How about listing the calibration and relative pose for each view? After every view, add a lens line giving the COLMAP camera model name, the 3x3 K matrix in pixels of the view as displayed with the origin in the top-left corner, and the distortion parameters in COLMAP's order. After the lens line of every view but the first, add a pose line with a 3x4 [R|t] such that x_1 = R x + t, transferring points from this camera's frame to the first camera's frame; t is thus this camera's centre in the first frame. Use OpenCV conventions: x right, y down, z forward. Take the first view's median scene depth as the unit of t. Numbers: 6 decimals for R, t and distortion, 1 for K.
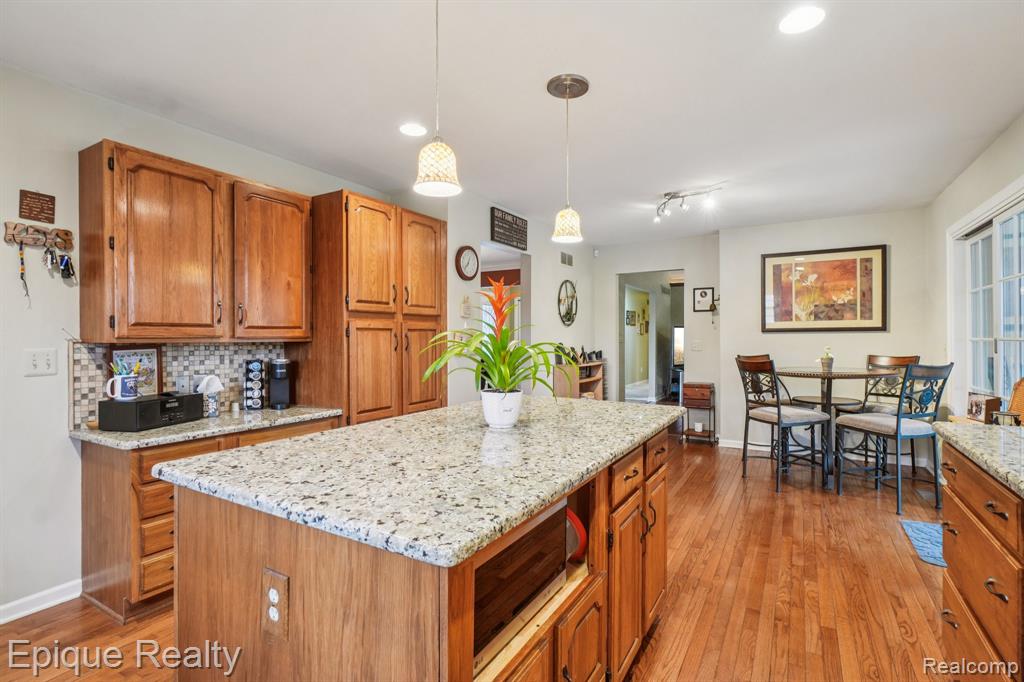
lens RADIAL K [[480.3, 0, 511.9], [0, 480.3, 334.2], [0, 0, 1]] dist [-0.000162, -0.000042]
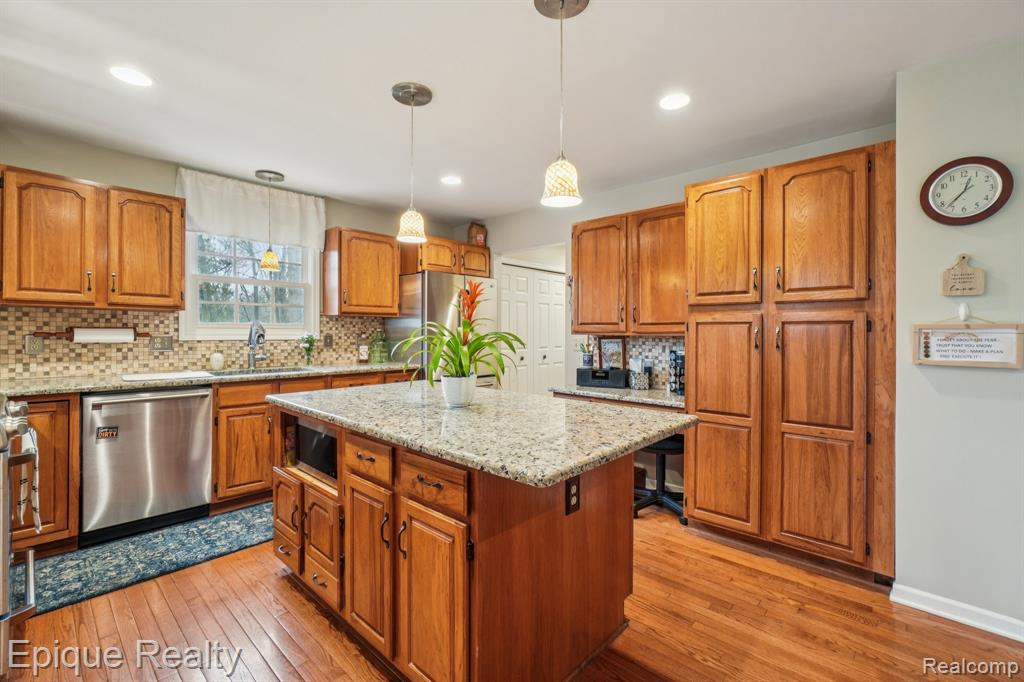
lens RADIAL K [[449.0, 0, 516.7], [0, 449.0, 336.3], [0, 0, 1]] dist [-0.010350, 0.000460]
pose [[-0.198070, 0.007922, -0.980156, 0.684049], [-0.001020, 0.999965, 0.008288, 0.008698], [0.980187, 0.002641, -0.198055, 0.879986]]
